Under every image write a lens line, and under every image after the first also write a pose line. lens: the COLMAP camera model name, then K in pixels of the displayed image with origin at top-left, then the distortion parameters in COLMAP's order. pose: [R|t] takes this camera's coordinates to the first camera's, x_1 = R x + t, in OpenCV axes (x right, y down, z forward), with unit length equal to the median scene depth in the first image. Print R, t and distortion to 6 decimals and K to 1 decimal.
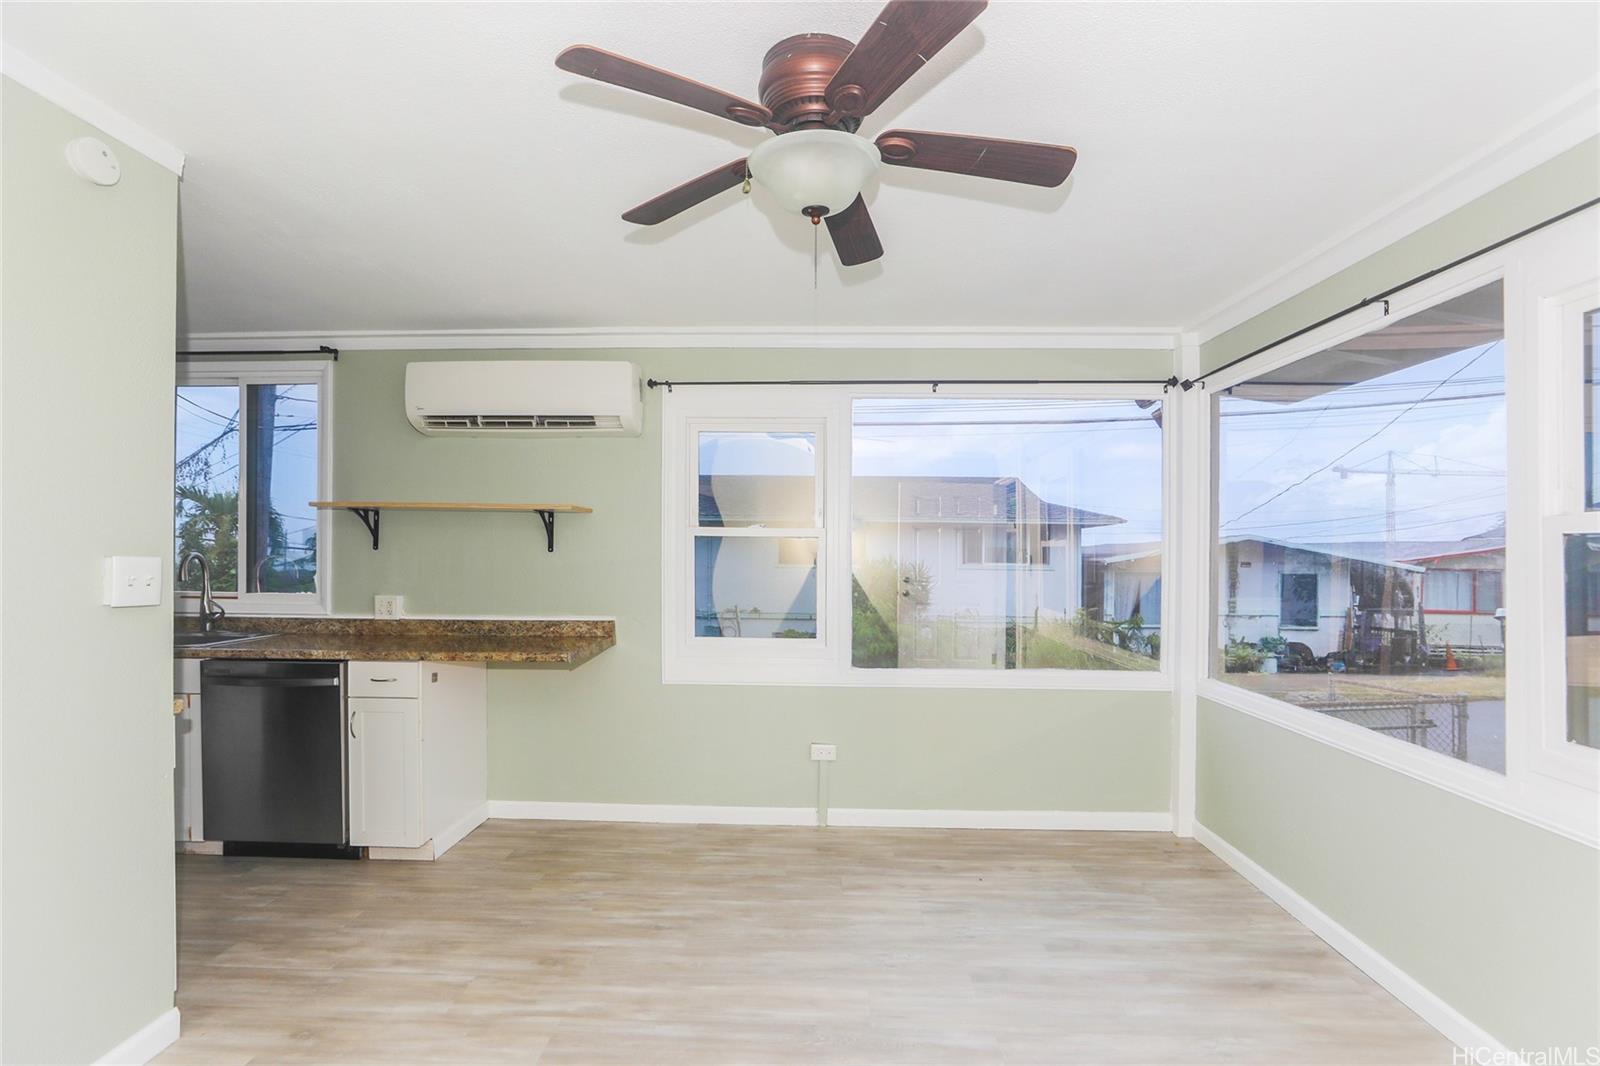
lens RADIAL K [[731.6, 0, 803.6], [0, 731.6, 559.6], [0, 0, 1]] dist [-0.034374, 0.012590]
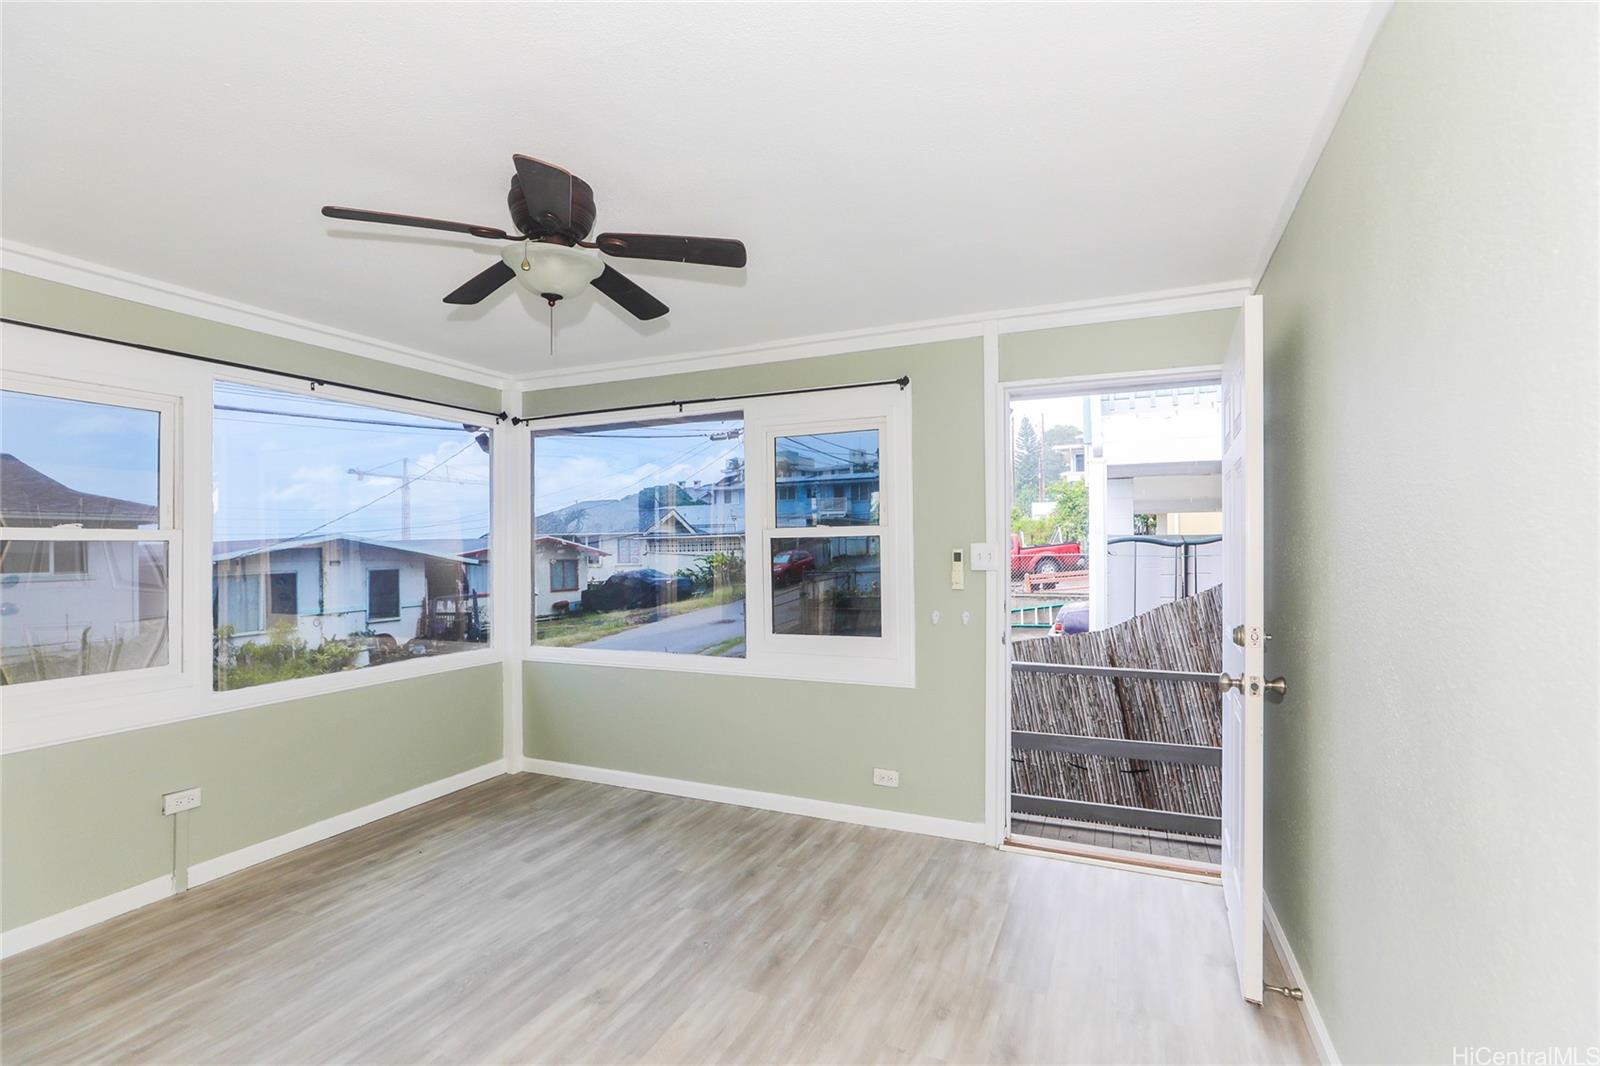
lens RADIAL K [[731.6, 0, 803.6], [0, 731.6, 559.6], [0, 0, 1]] dist [-0.034374, 0.012590]
pose [[0.376643, -0.031955, 0.925807, -0.462016], [0.029875, 0.999304, 0.022338, -0.007150], [-0.925877, 0.019245, 0.377336, 0.037210]]
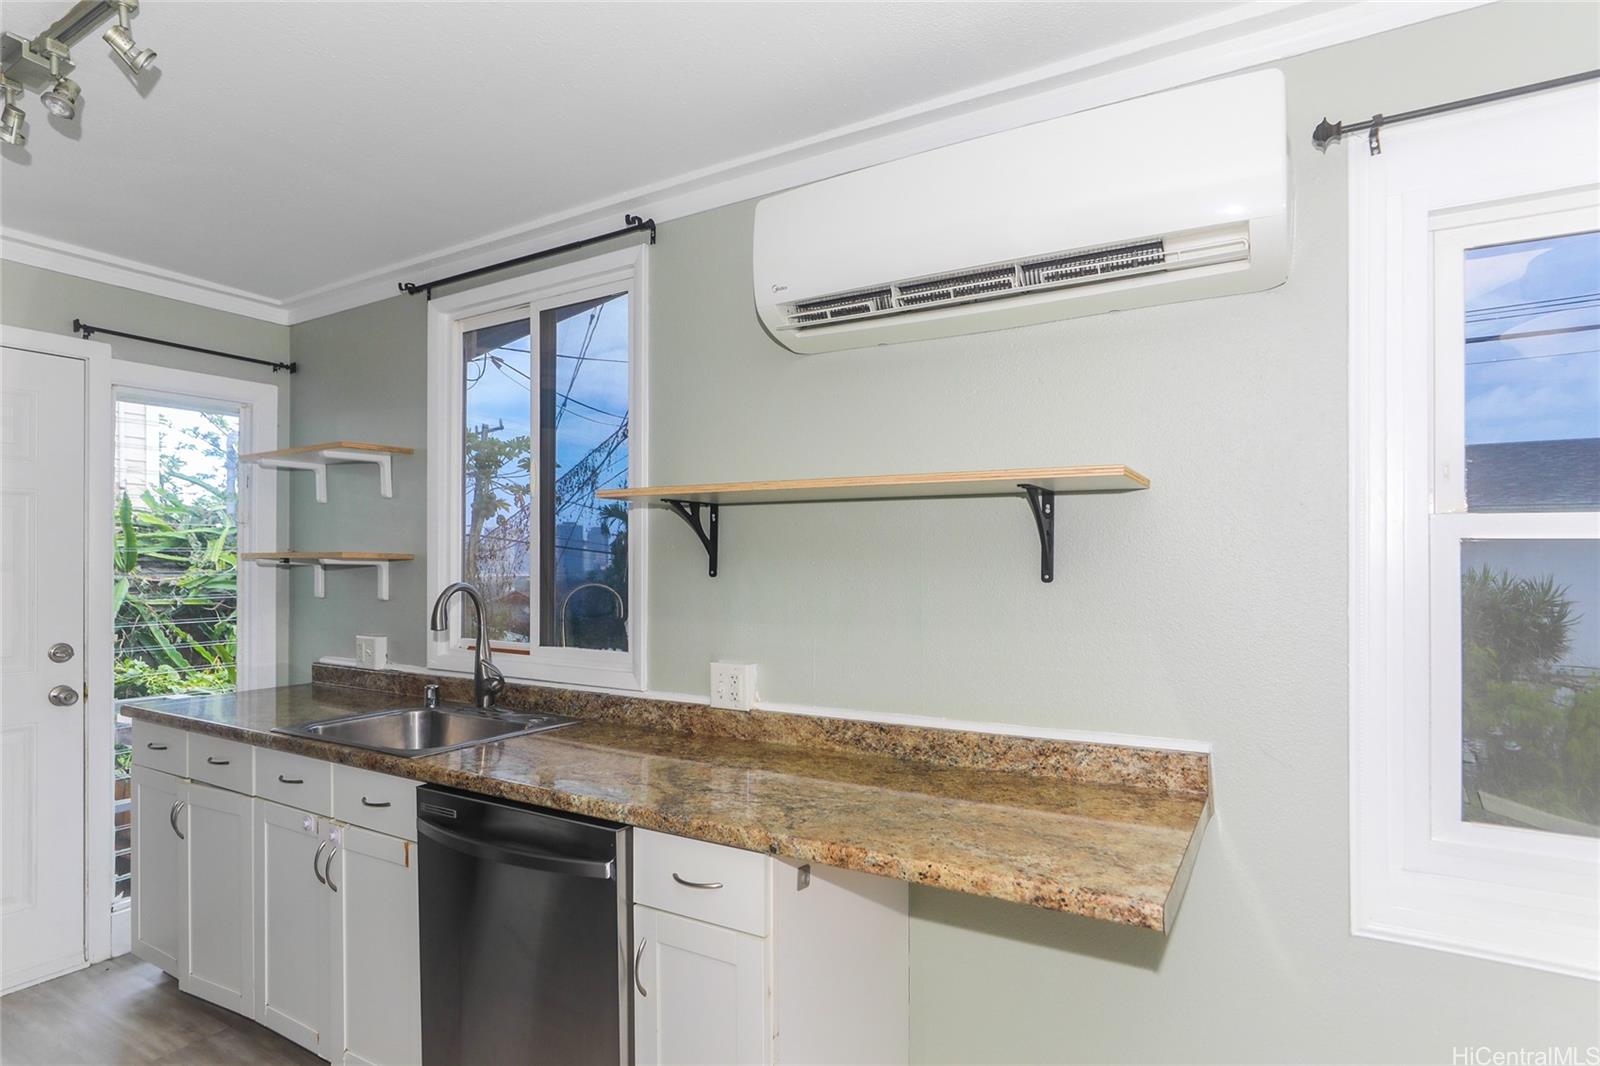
lens RADIAL K [[835.7, 0, 804.1], [0, 835.7, 557.5], [0, 0, 1]] dist [-0.003344, -0.000170]
pose [[0.877939, -0.011587, -0.478632, -0.243784], [0.002273, 0.999797, -0.020034, -0.016262], [0.478766, 0.016501, 0.877787, 0.507947]]
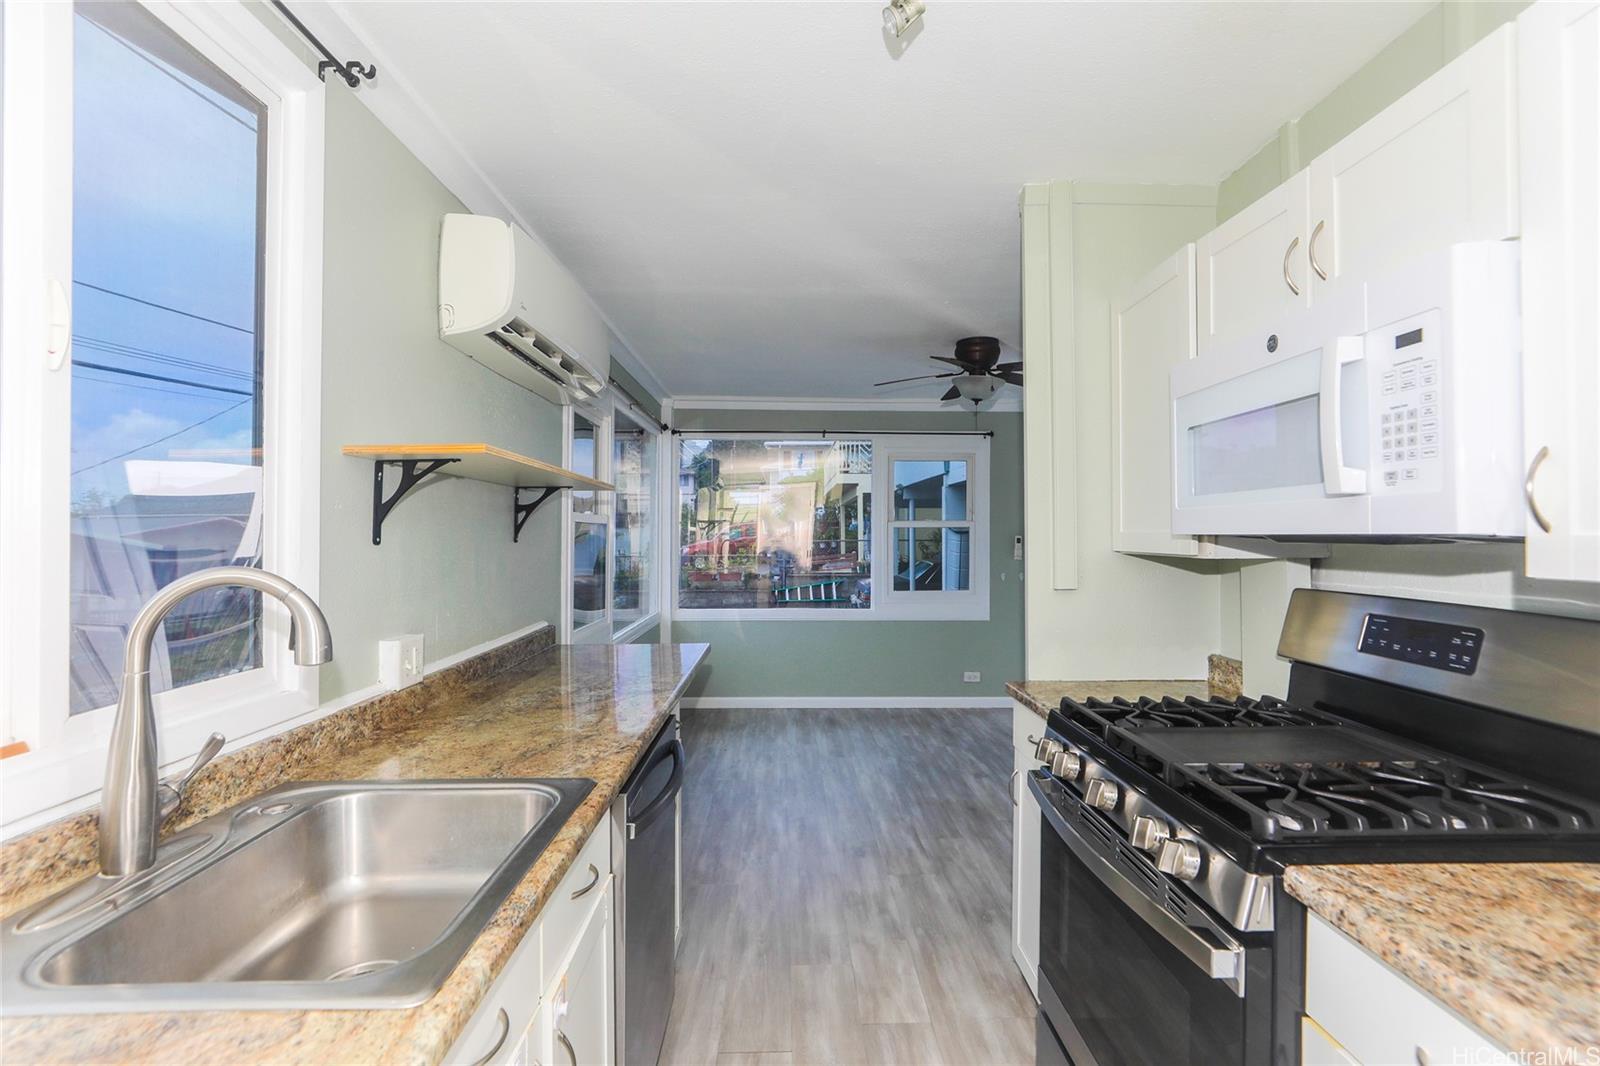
lens RADIAL K [[746.5, 0, 802.9], [0, 746.5, 543.0], [0, 0, 1]] dist [-0.024140, 0.013077]
pose [[-0.057800, -0.020259, 0.998123, -1.132019], [0.017184, 0.999626, 0.021284, -0.020437], [-0.998180, 0.018381, -0.057430, 0.792914]]
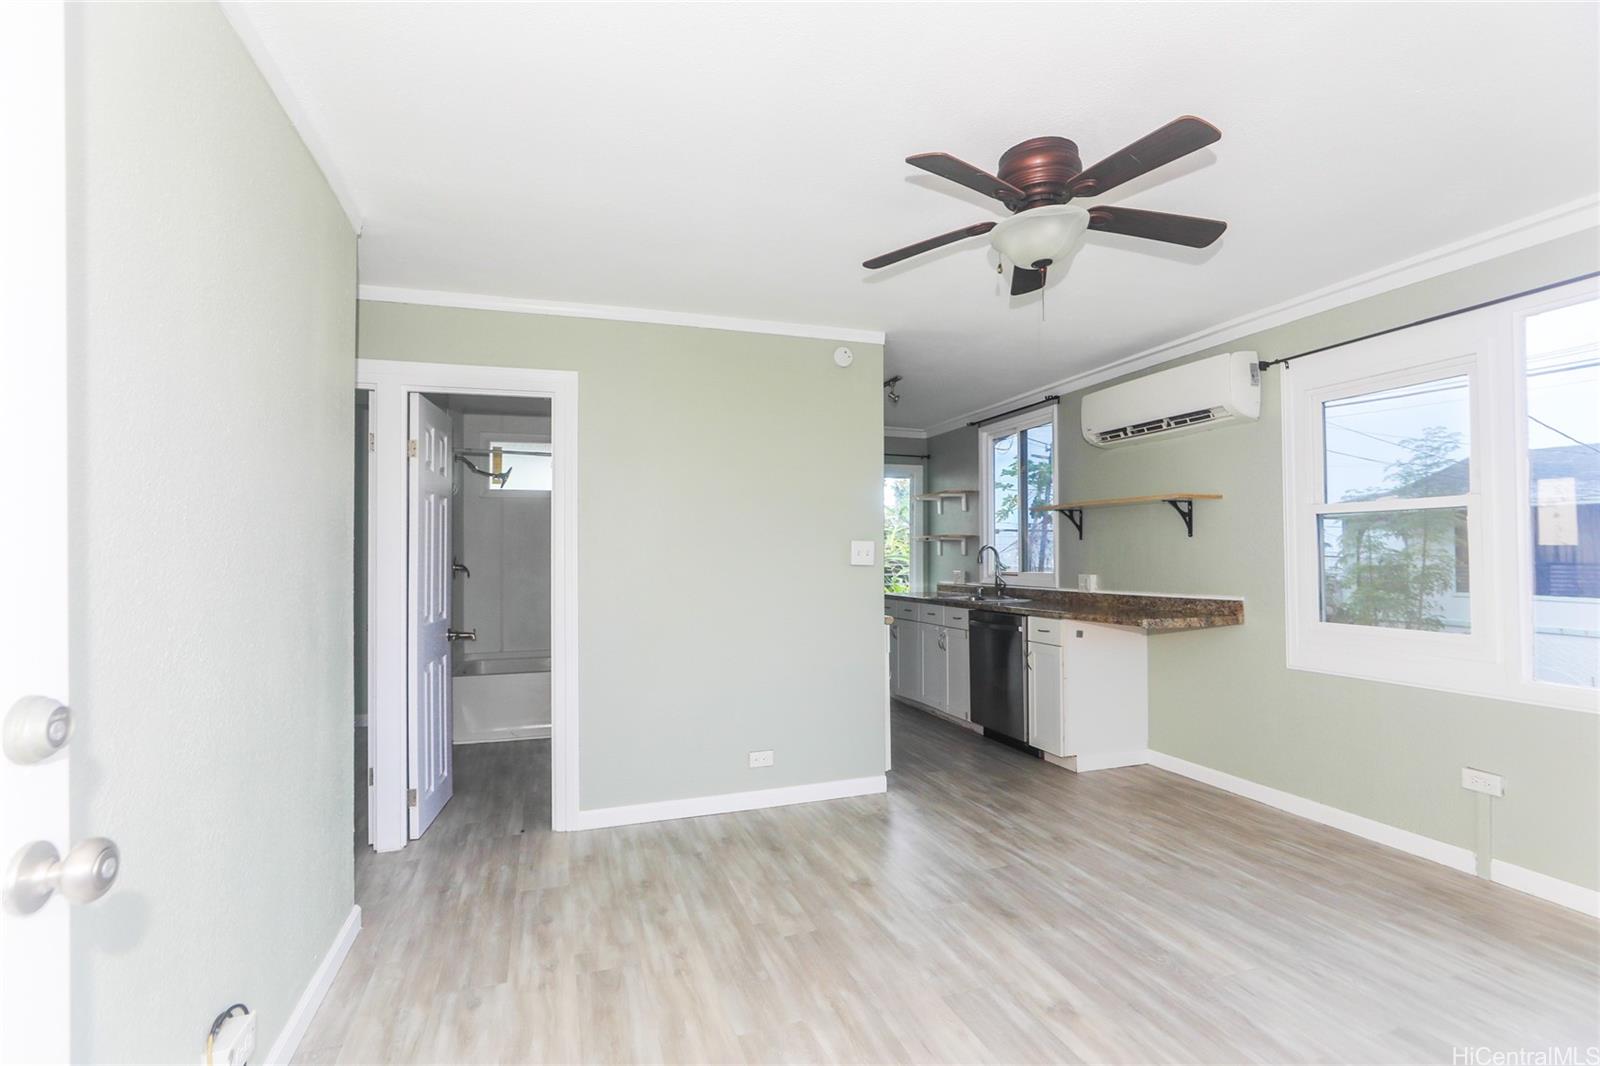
lens RADIAL K [[731.6, 0, 803.6], [0, 731.6, 559.6], [0, 0, 1]] dist [-0.034374, 0.012590]
pose [[0.355151, -0.006226, -0.934788, 0.498178], [-0.000483, 0.999976, -0.006844, 0.033215], [0.934809, 0.002882, 0.355140, 0.055235]]
